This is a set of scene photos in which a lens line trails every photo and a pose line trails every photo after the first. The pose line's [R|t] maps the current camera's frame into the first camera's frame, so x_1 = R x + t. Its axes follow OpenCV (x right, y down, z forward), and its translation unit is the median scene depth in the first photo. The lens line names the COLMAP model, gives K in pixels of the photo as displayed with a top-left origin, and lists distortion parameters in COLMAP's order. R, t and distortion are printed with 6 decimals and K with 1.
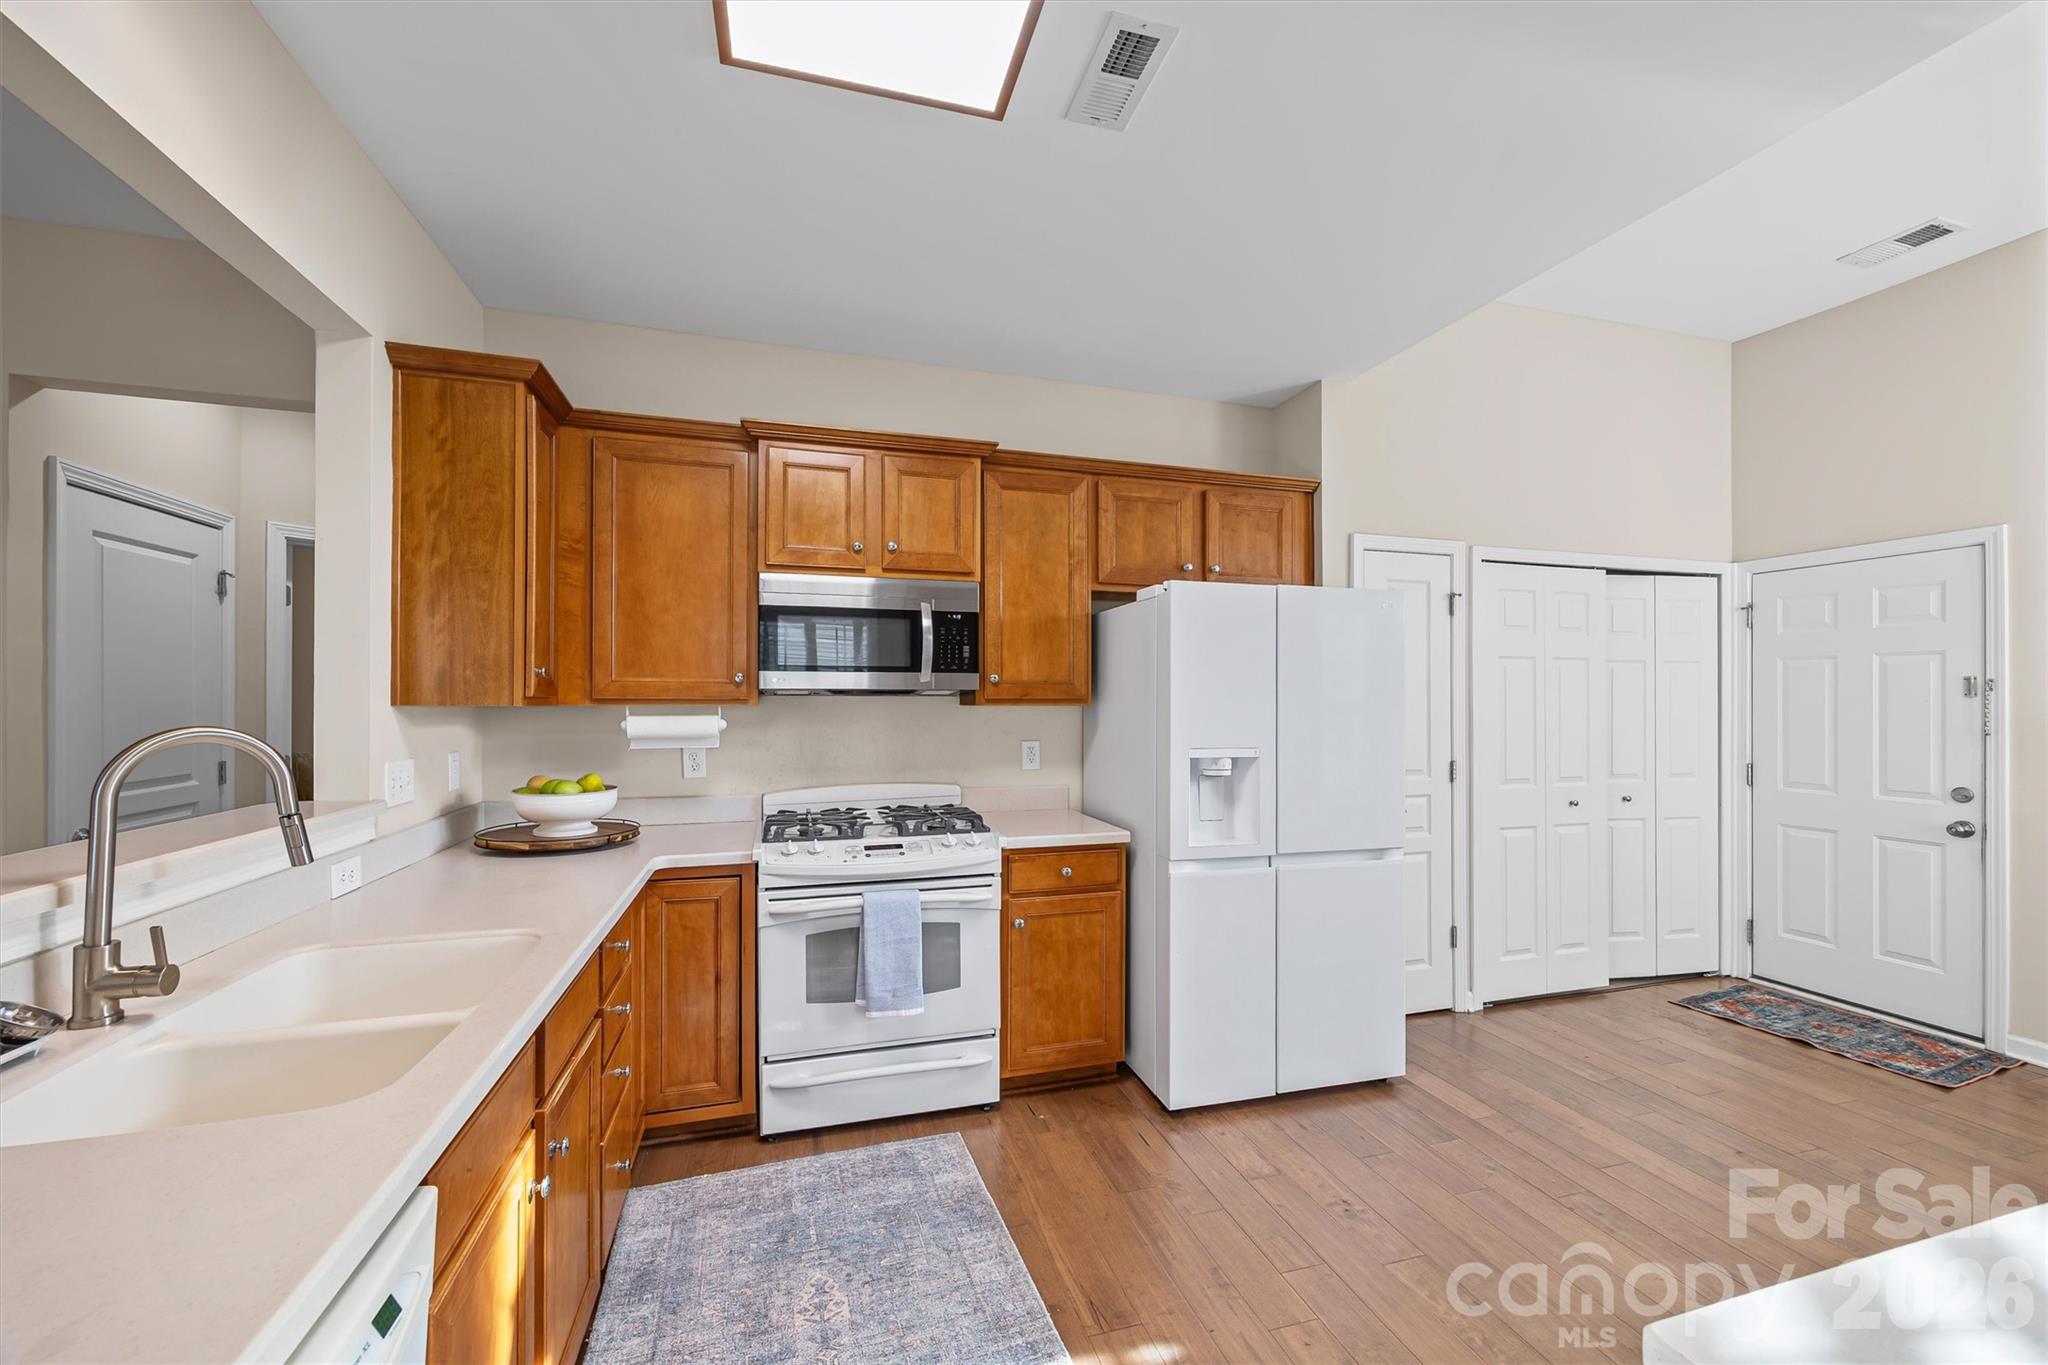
lens RADIAL K [[800.9, 0, 1020.7], [0, 800.9, 703.8], [0, 0, 1]] dist [-0.000762, 0.000177]
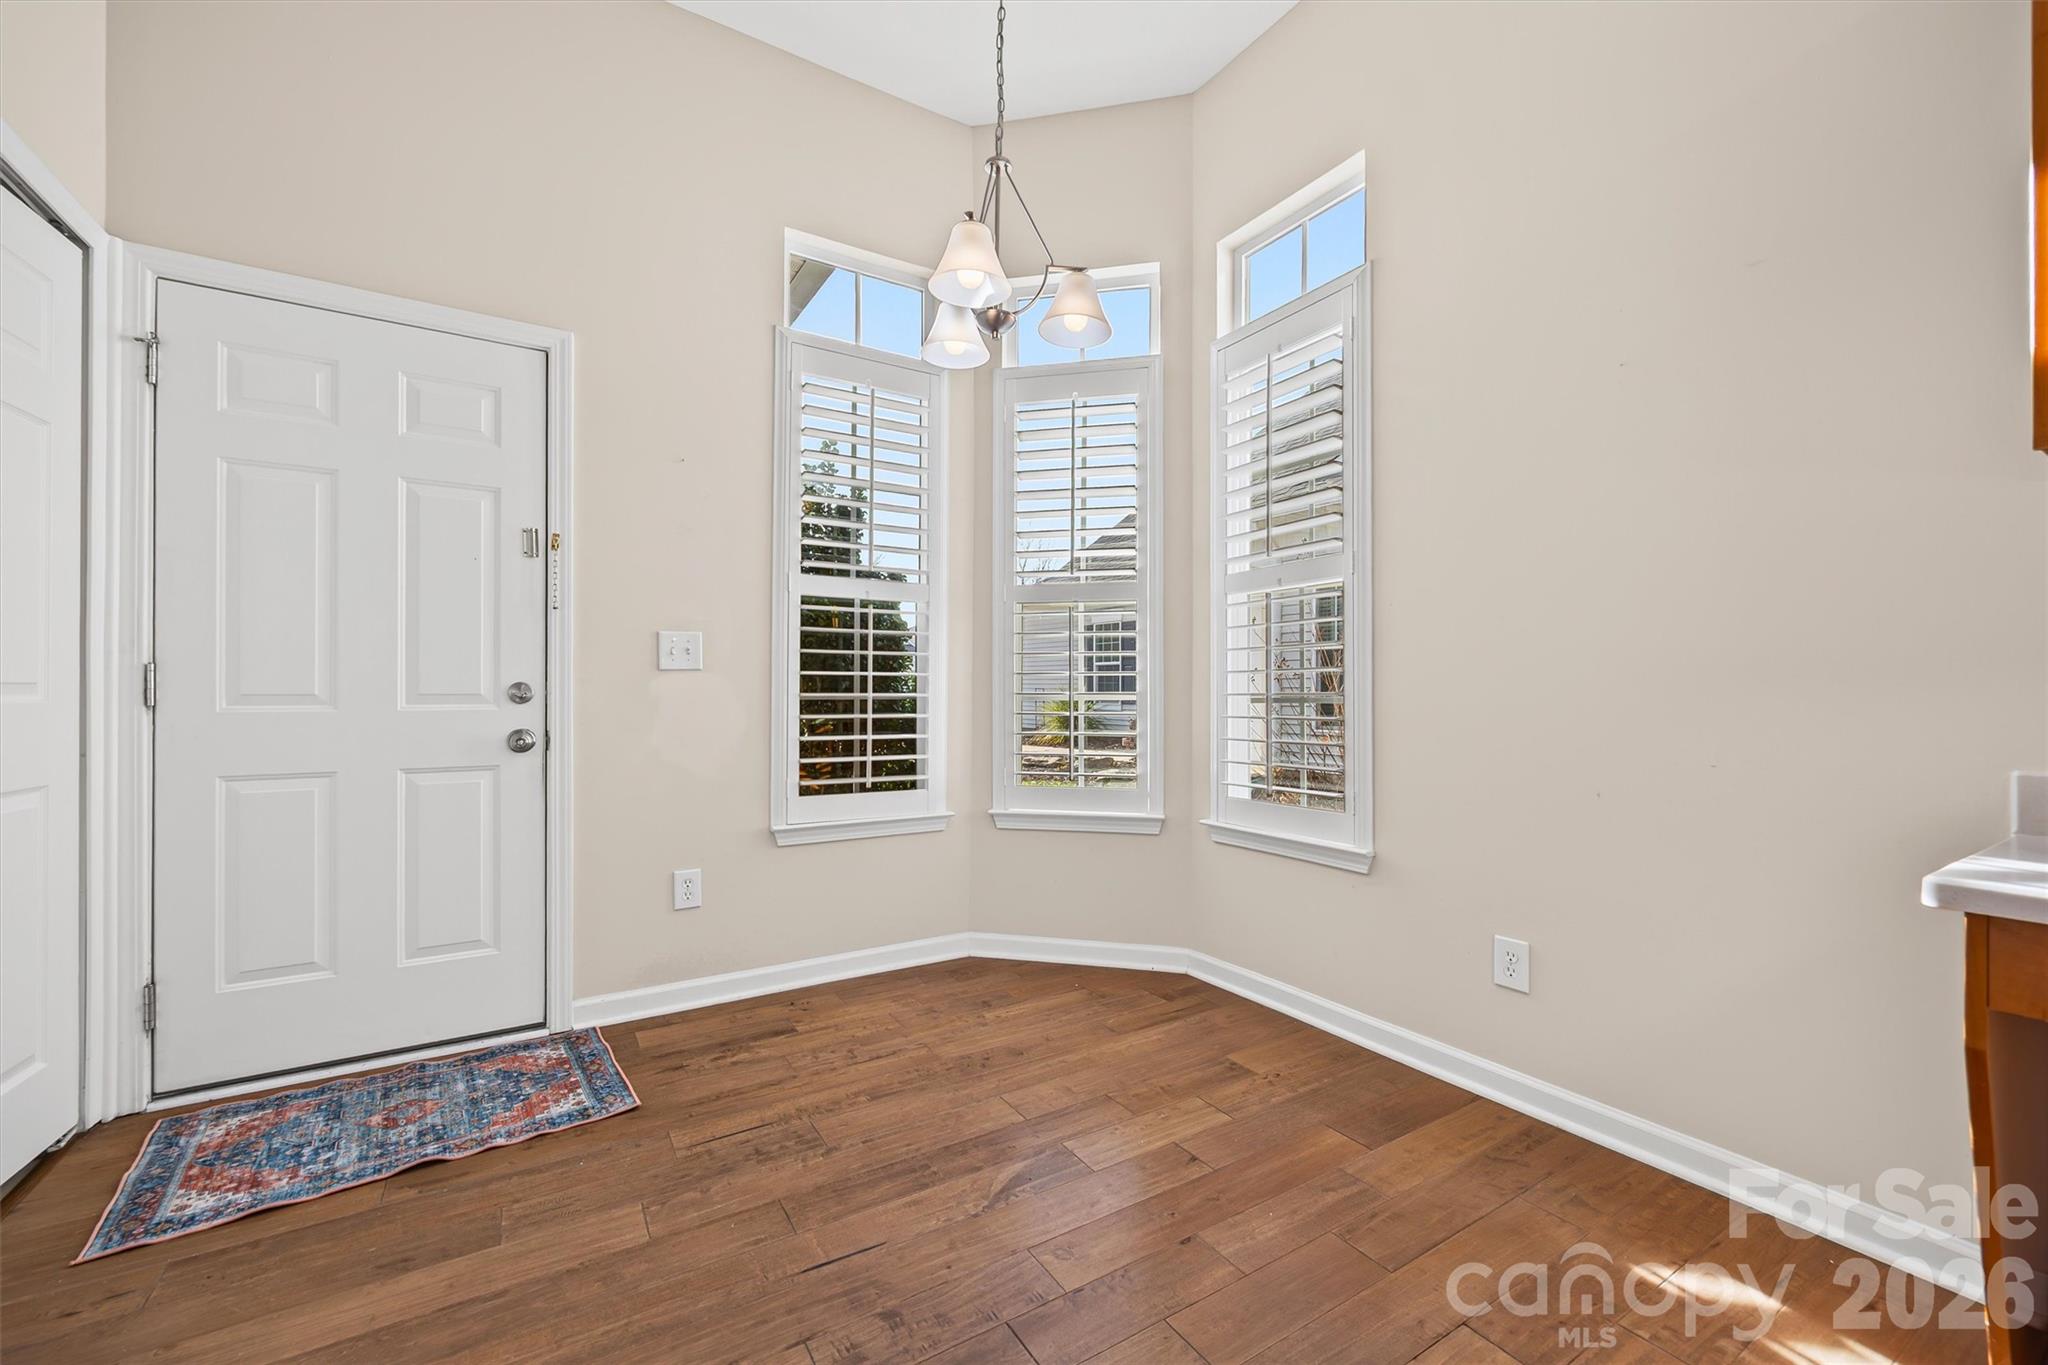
lens RADIAL K [[800.9, 0, 1021.4], [0, 800.9, 693.0], [0, 0, 1]] dist [-0.000762, 0.000177]
pose [[-0.275089, 0.002390, 0.961416, 0.359643], [-0.000613, 0.999996, -0.002661, 0.113425], [-0.961418, -0.001322, -0.275087, 0.753492]]
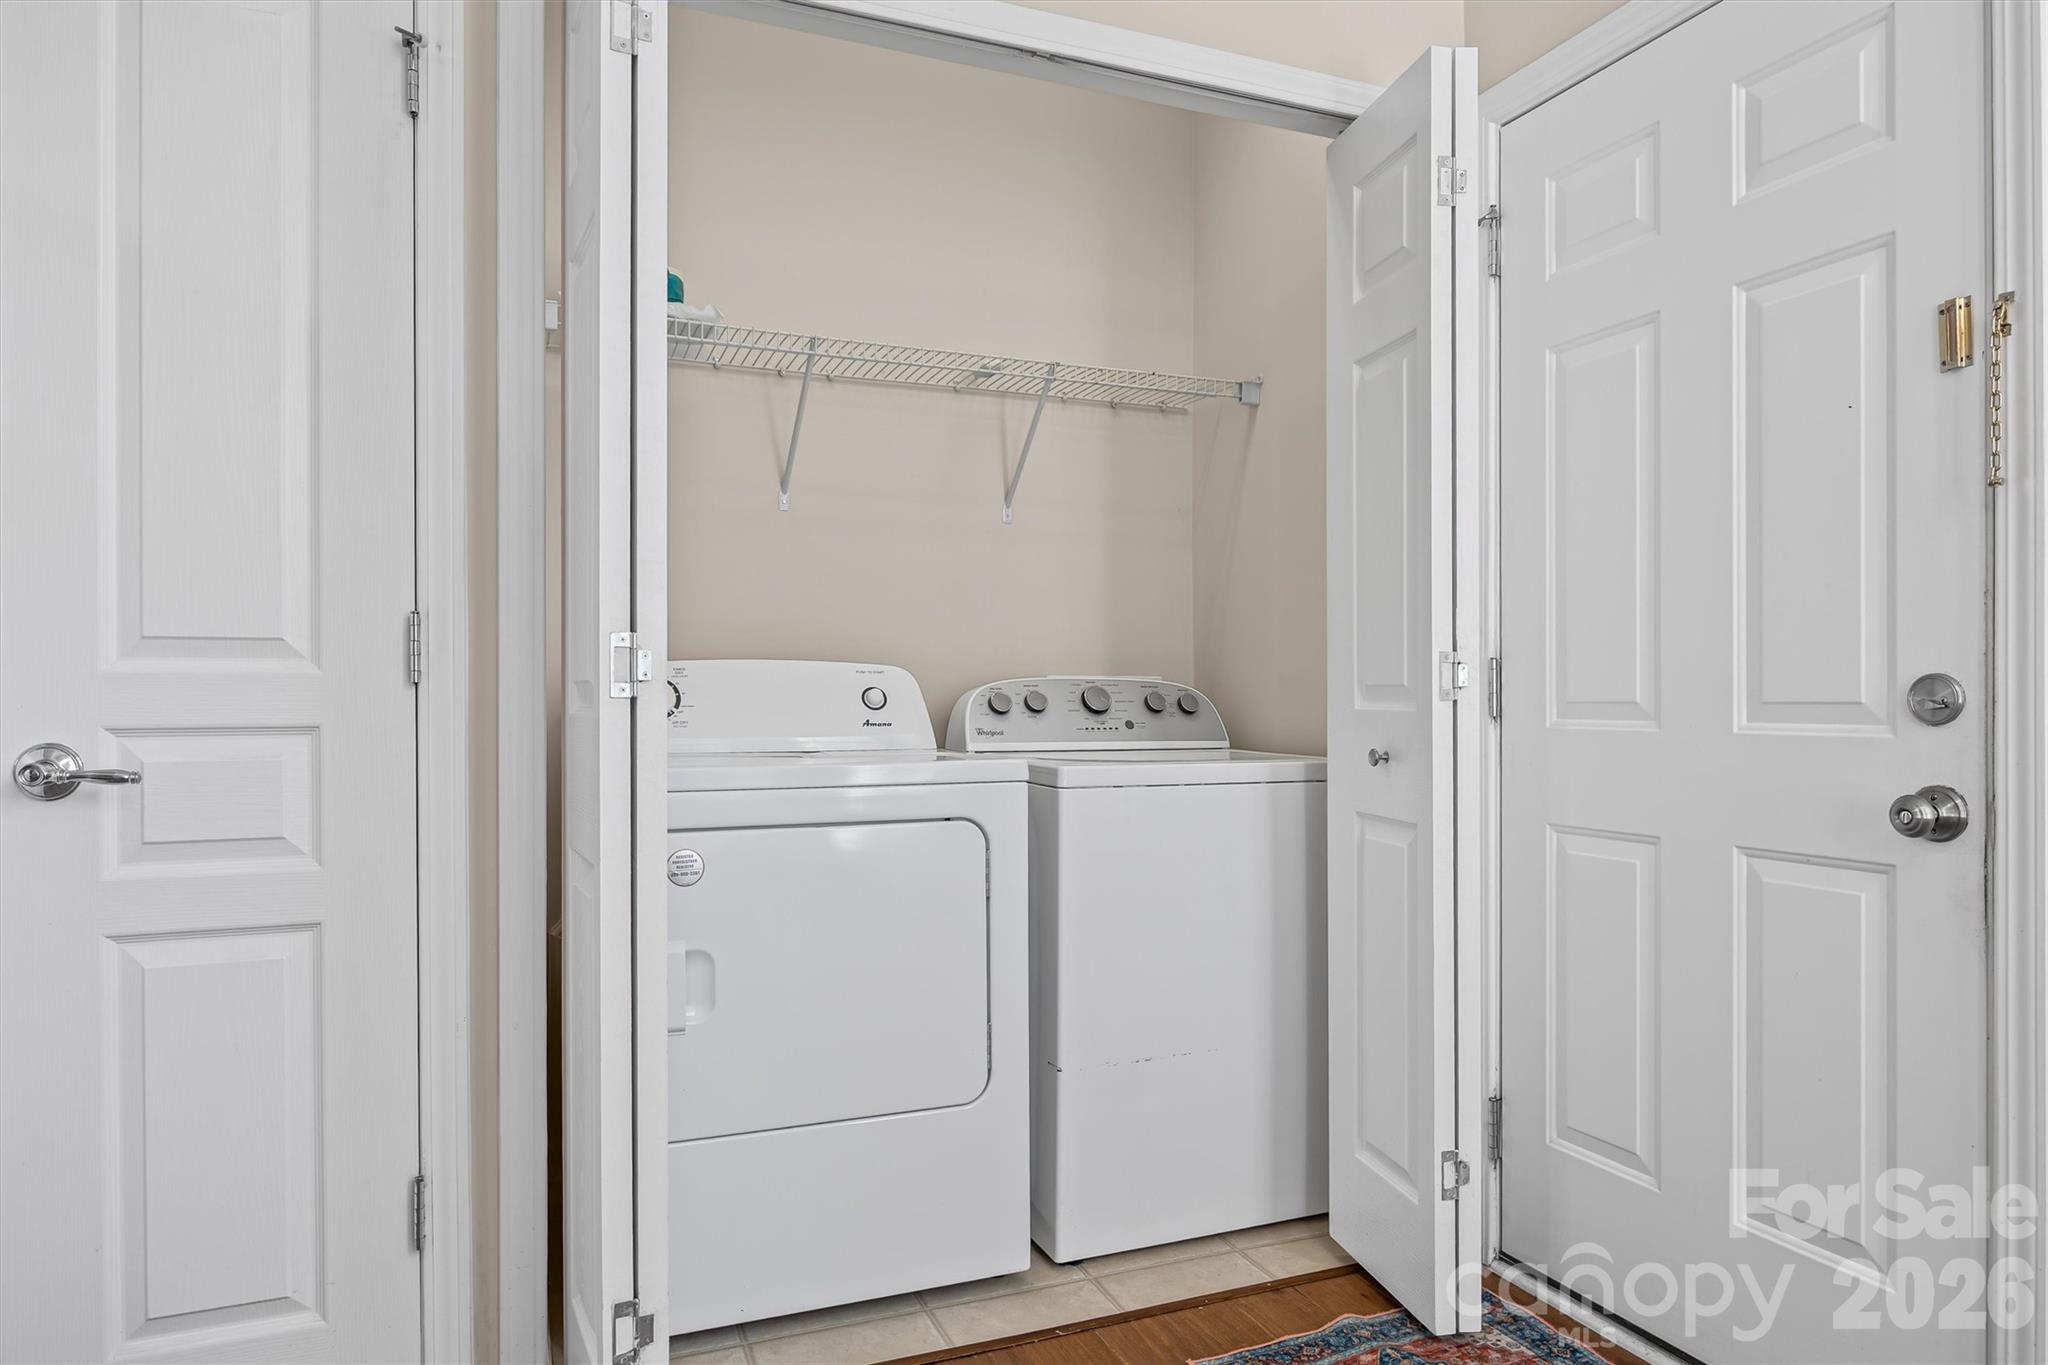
lens RADIAL K [[1285.5, 0, 1026.1], [0, 1285.5, 696.7], [0, 0, 1]] dist [-0.000584, 0.001432]
pose [[0.992872, 0.000109, 0.119186, 0.766980], [-0.000134, 1.000000, 0.000201, 0.110643], [-0.119185, -0.000215, 0.992872, 0.552114]]
